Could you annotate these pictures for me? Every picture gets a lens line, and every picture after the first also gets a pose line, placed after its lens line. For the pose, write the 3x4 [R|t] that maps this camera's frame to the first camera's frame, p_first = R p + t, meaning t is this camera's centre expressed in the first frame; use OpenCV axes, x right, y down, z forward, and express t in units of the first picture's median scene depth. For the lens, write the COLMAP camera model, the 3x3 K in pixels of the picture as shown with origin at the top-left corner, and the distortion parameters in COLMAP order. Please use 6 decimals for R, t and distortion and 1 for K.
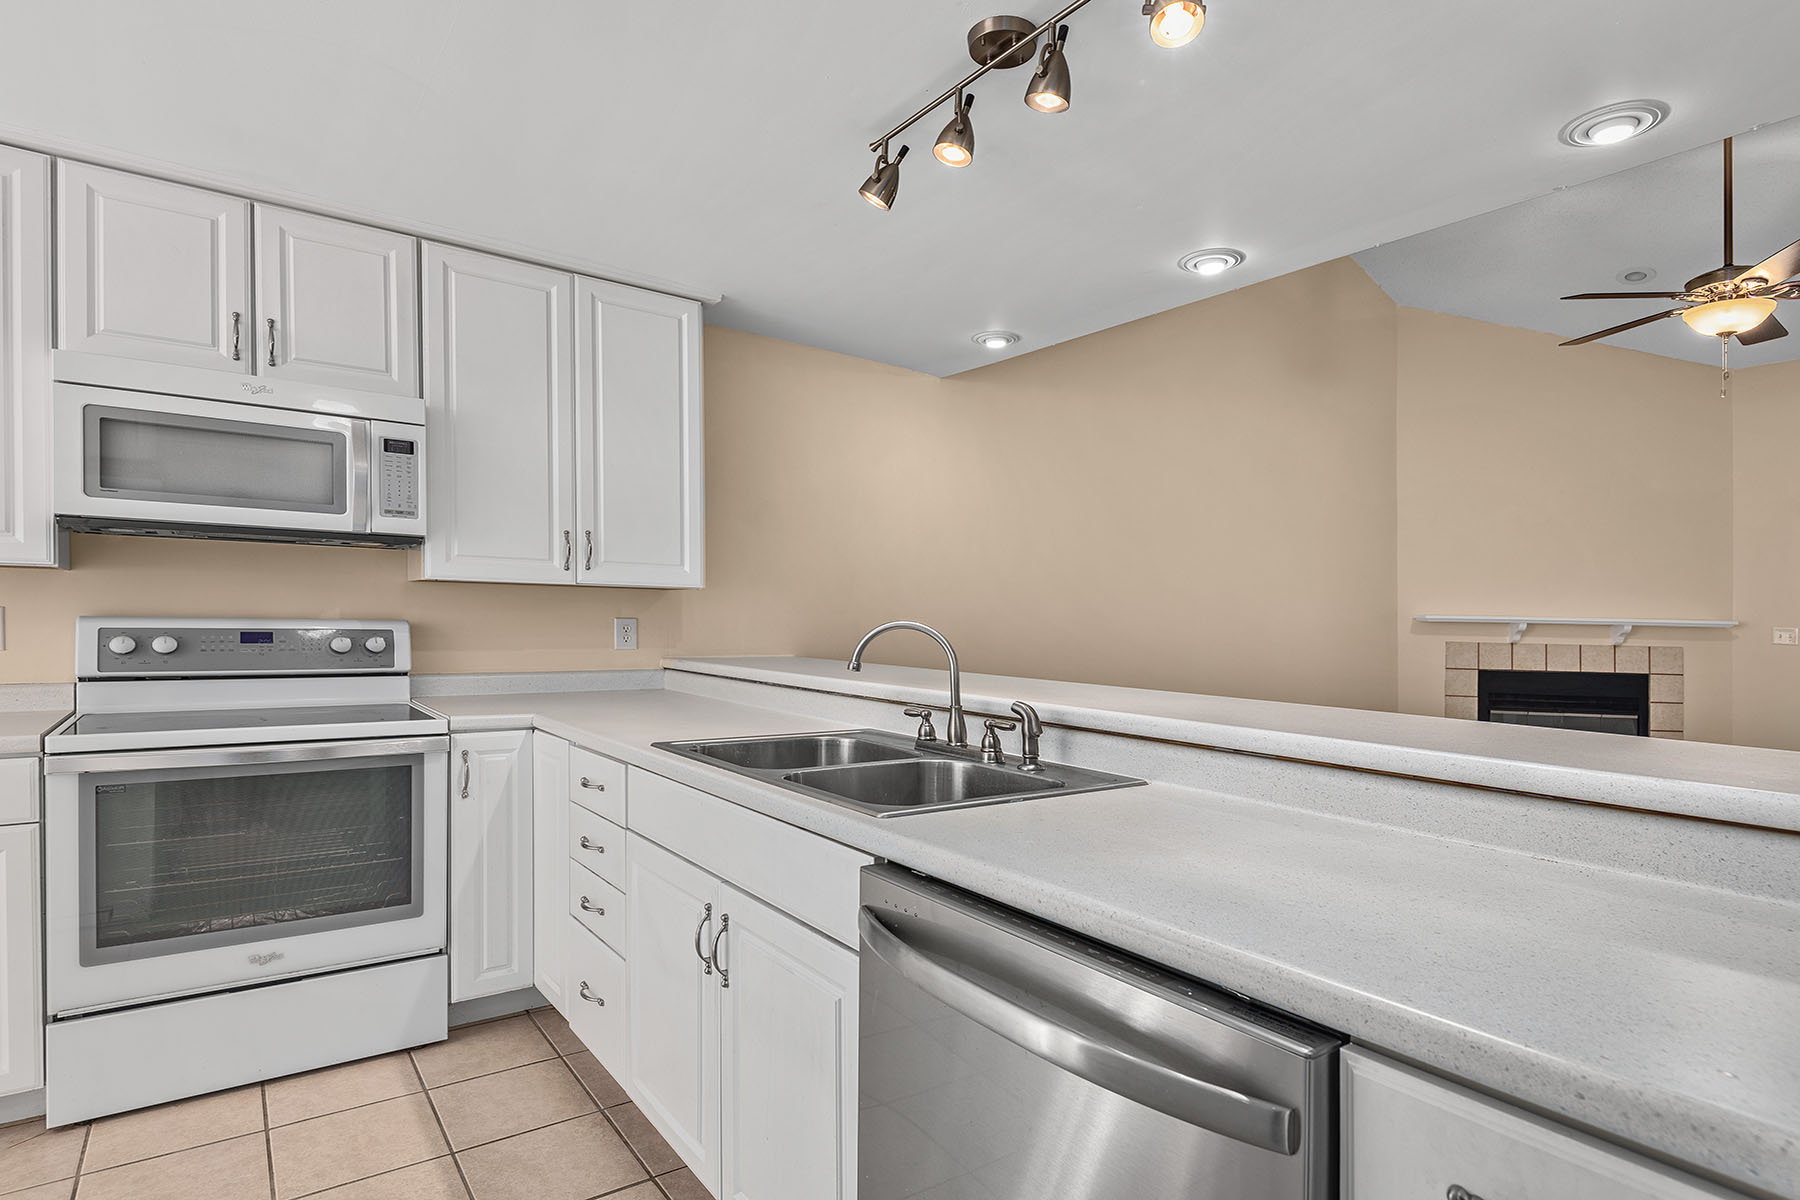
lens RADIAL K [[939.5, 0, 908.7], [0, 939.5, 611.6], [0, 0, 1]] dist [0.012491, -0.003808]
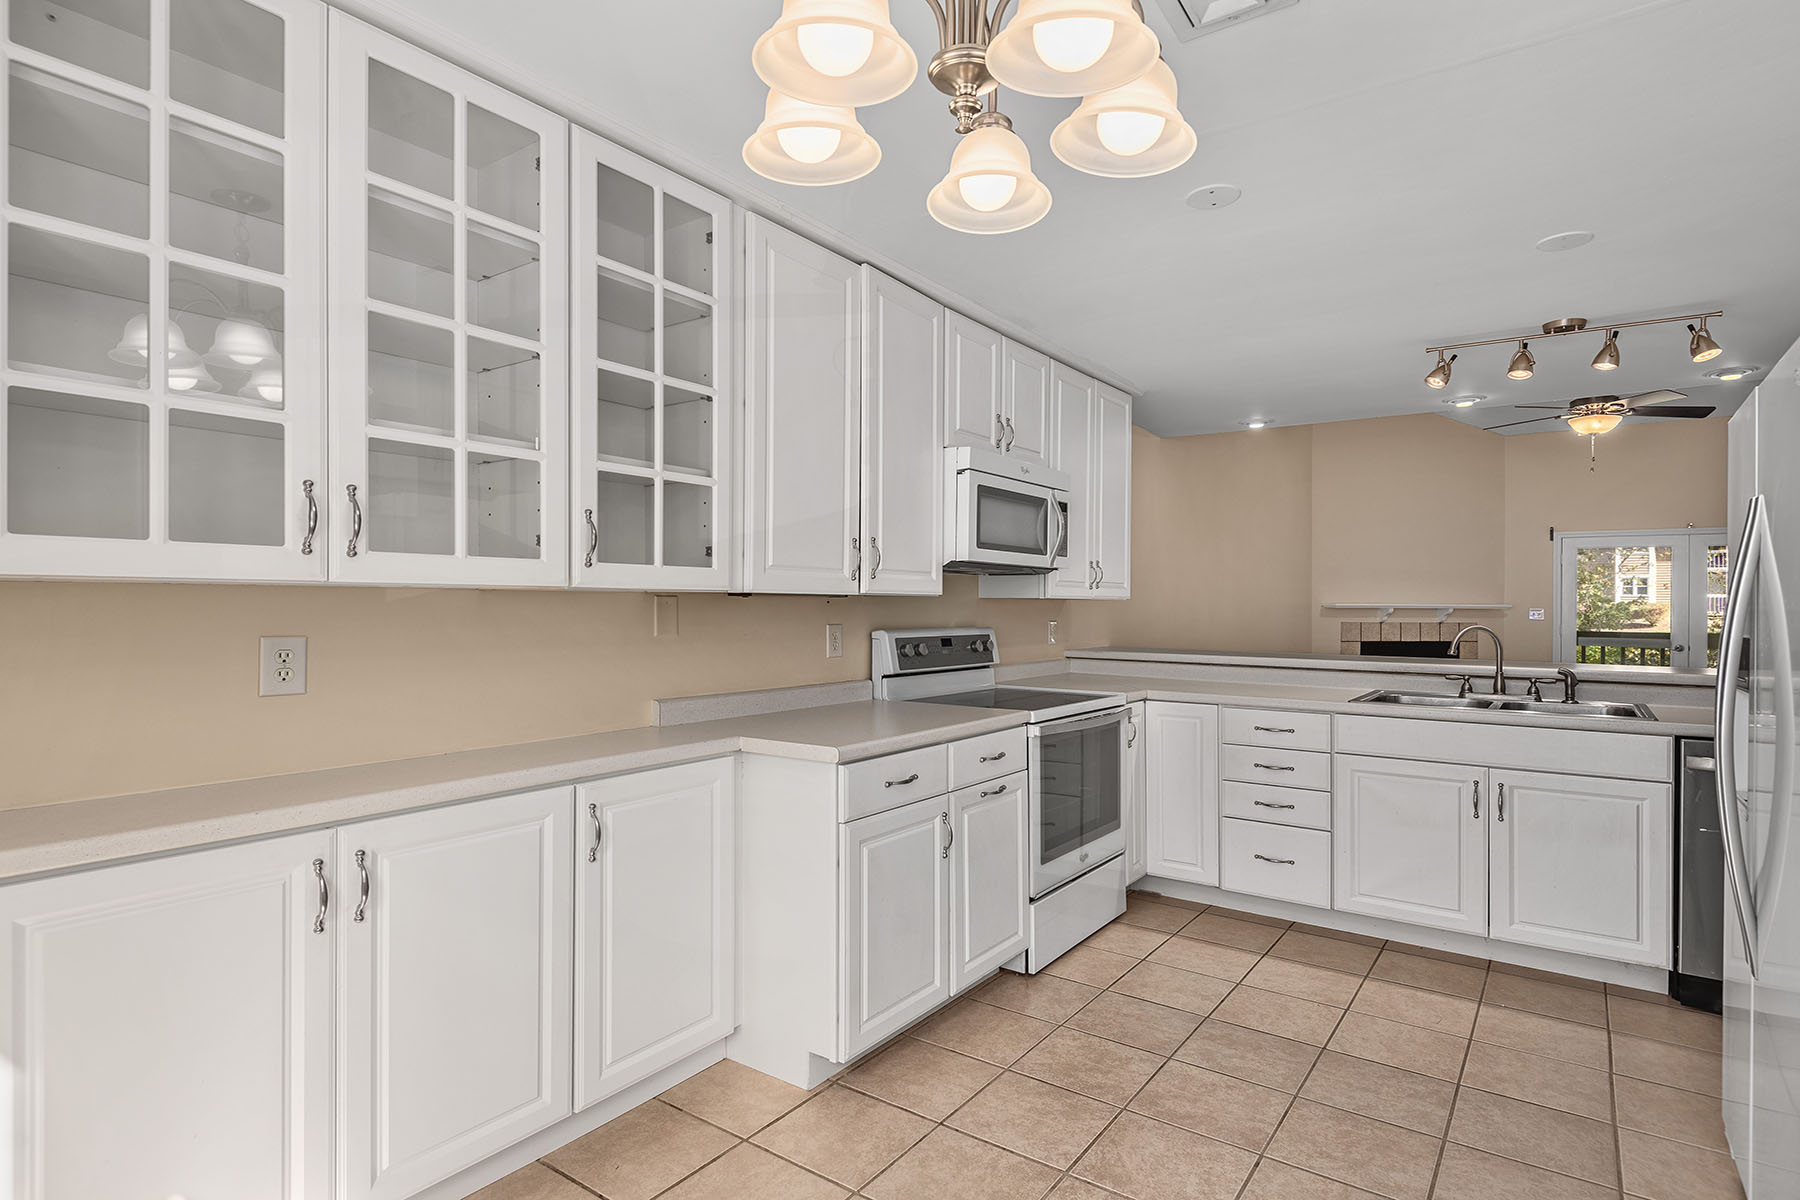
lens RADIAL K [[939.5, 0, 886.2], [0, 939.5, 599.8], [0, 0, 1]] dist [0.012491, -0.003808]
pose [[0.950368, -0.008217, 0.311020, -0.510542], [0.004248, 0.999901, 0.013436, -0.022517], [-0.311100, -0.011448, 0.950308, -0.110542]]
